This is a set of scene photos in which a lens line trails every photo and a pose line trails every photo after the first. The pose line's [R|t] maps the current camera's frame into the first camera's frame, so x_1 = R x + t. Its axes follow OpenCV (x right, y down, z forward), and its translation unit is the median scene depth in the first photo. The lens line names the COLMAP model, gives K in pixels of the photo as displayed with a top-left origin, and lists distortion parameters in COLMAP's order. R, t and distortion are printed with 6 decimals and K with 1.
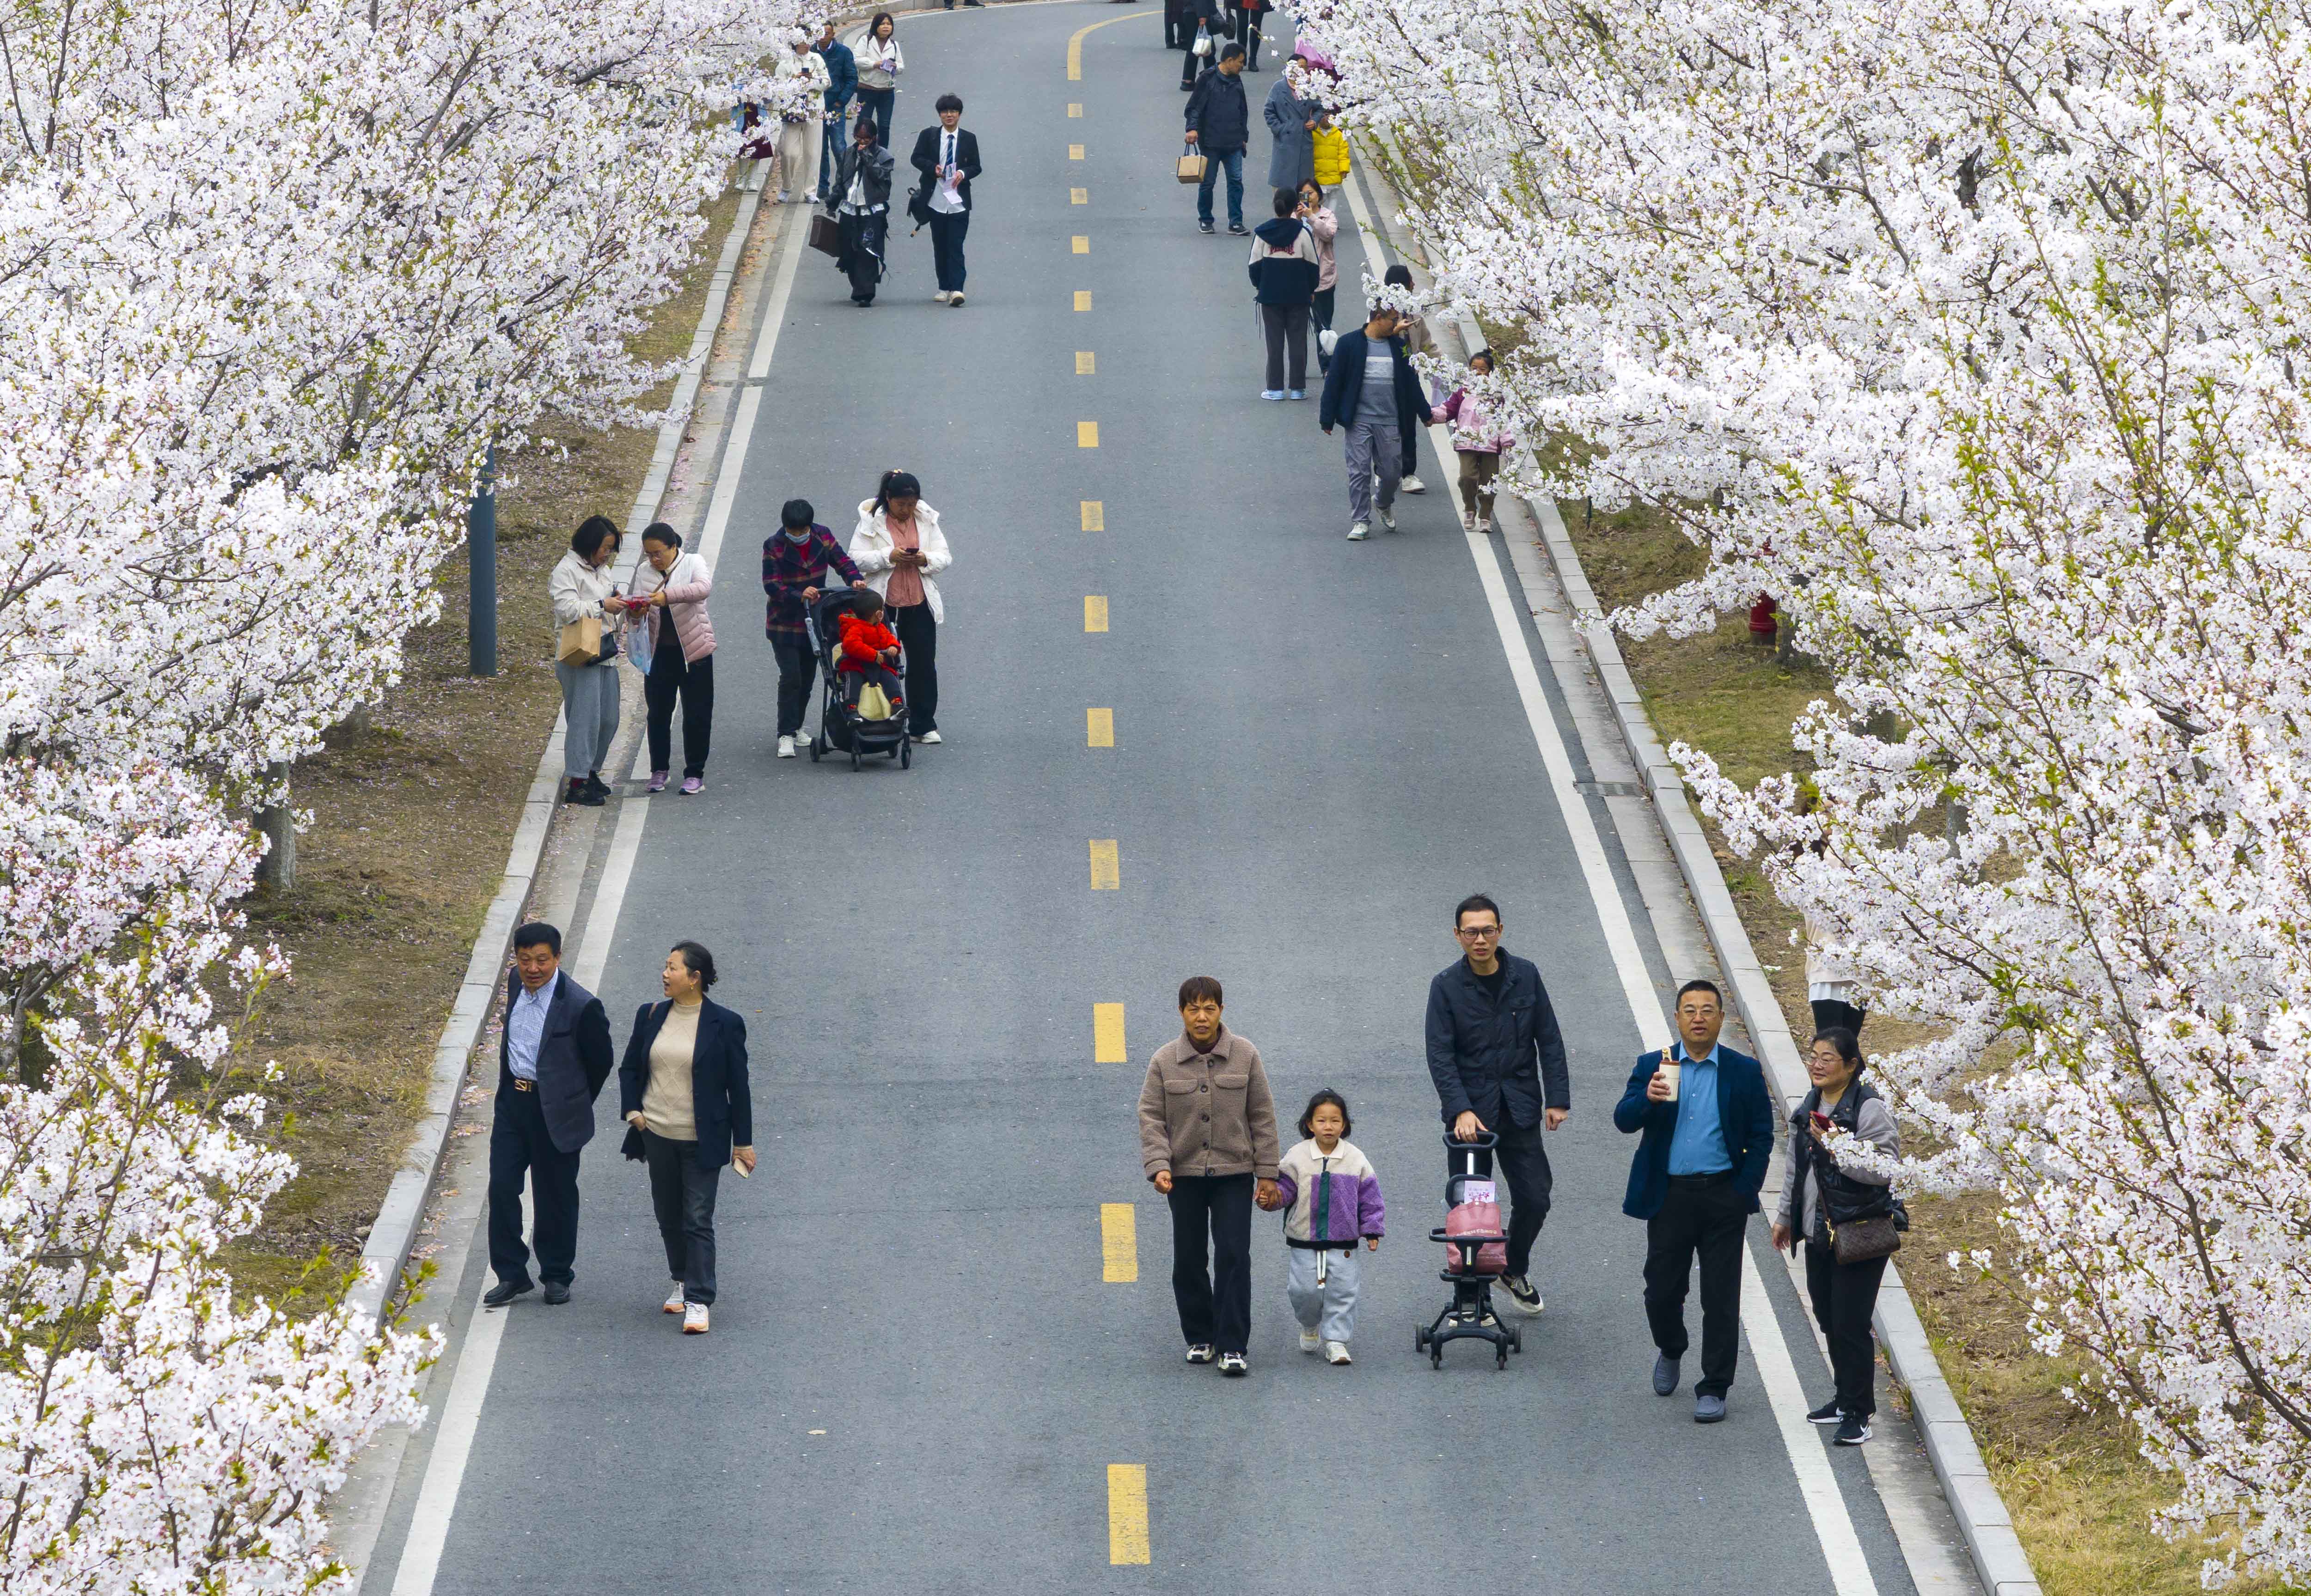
lens RADIAL K [[11751.1, 0, 1155.5], [0, 11751.1, 798.0], [0, 0, 1]] dist [-0.088303, 7.547804]
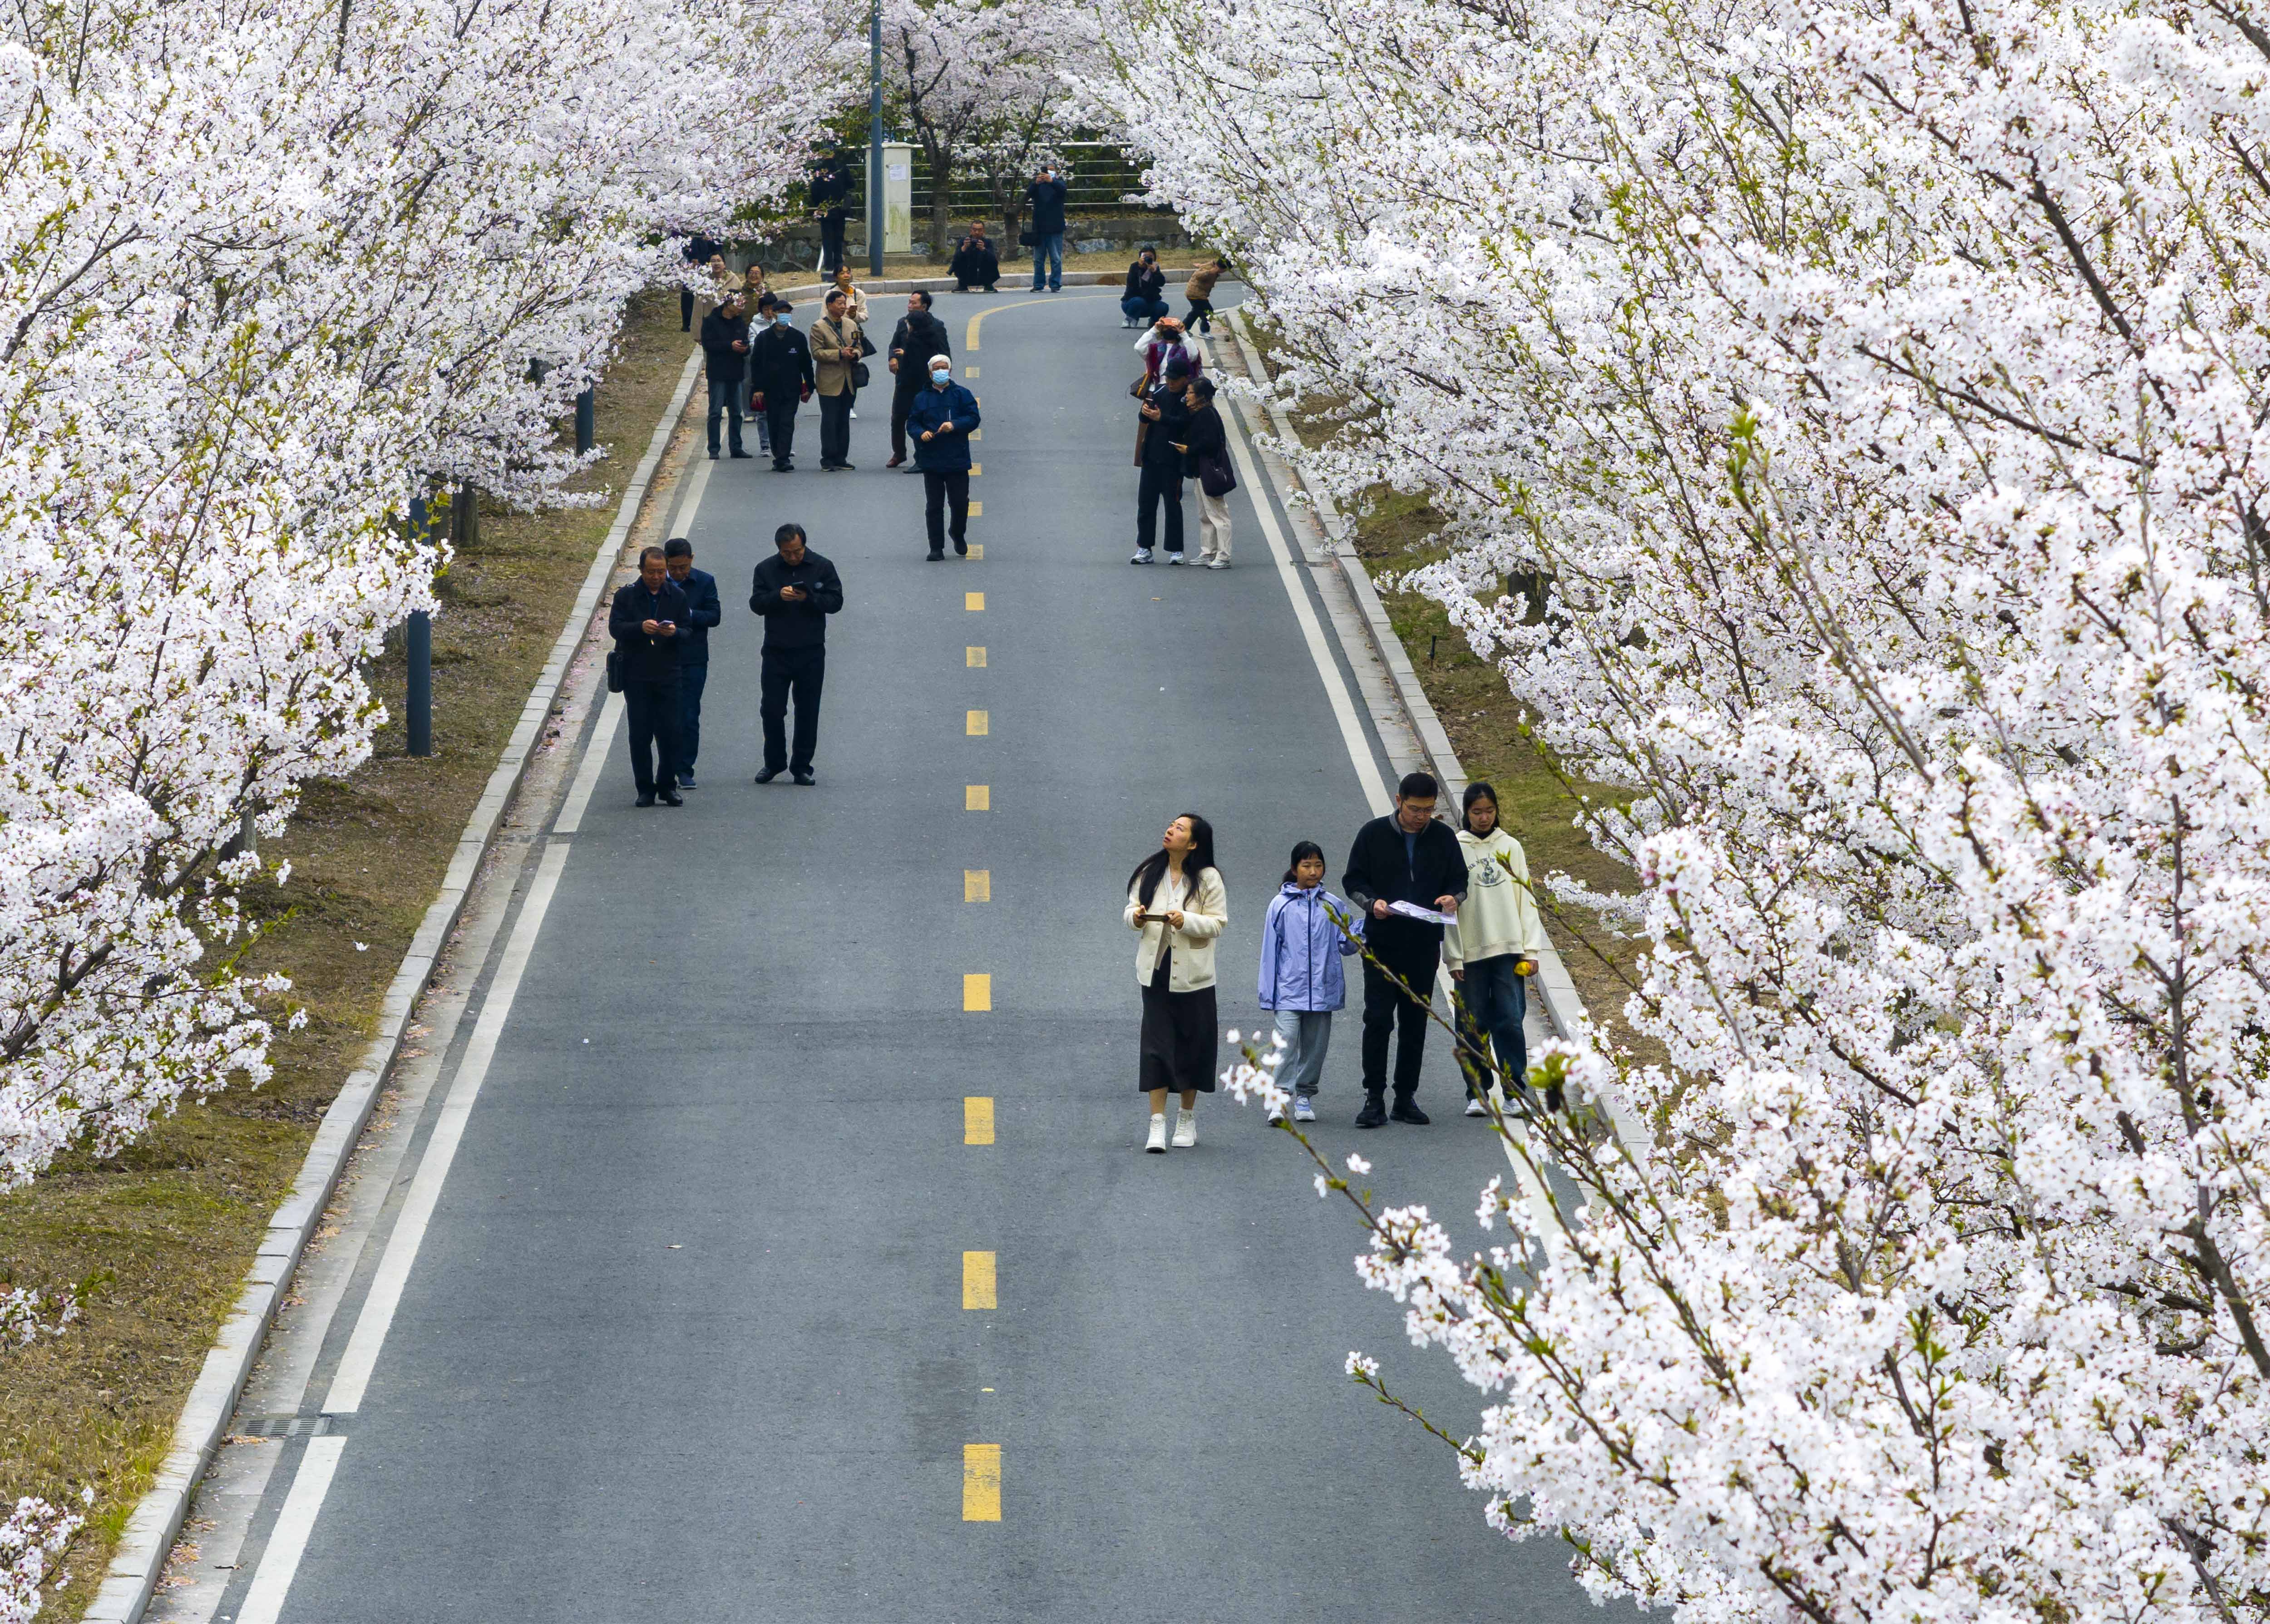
lens RADIAL K [[11527.6, 0, 1135.0], [0, 11527.6, 812.0], [0, 0, 1]] dist [-0.196713, 12.171973]
pose [[0.999967, 0.004541, 0.006767, 0.005103], [-0.004364, 0.999653, -0.025972, 0.042818], [-0.006883, 0.025942, 0.999640, -0.153894]]
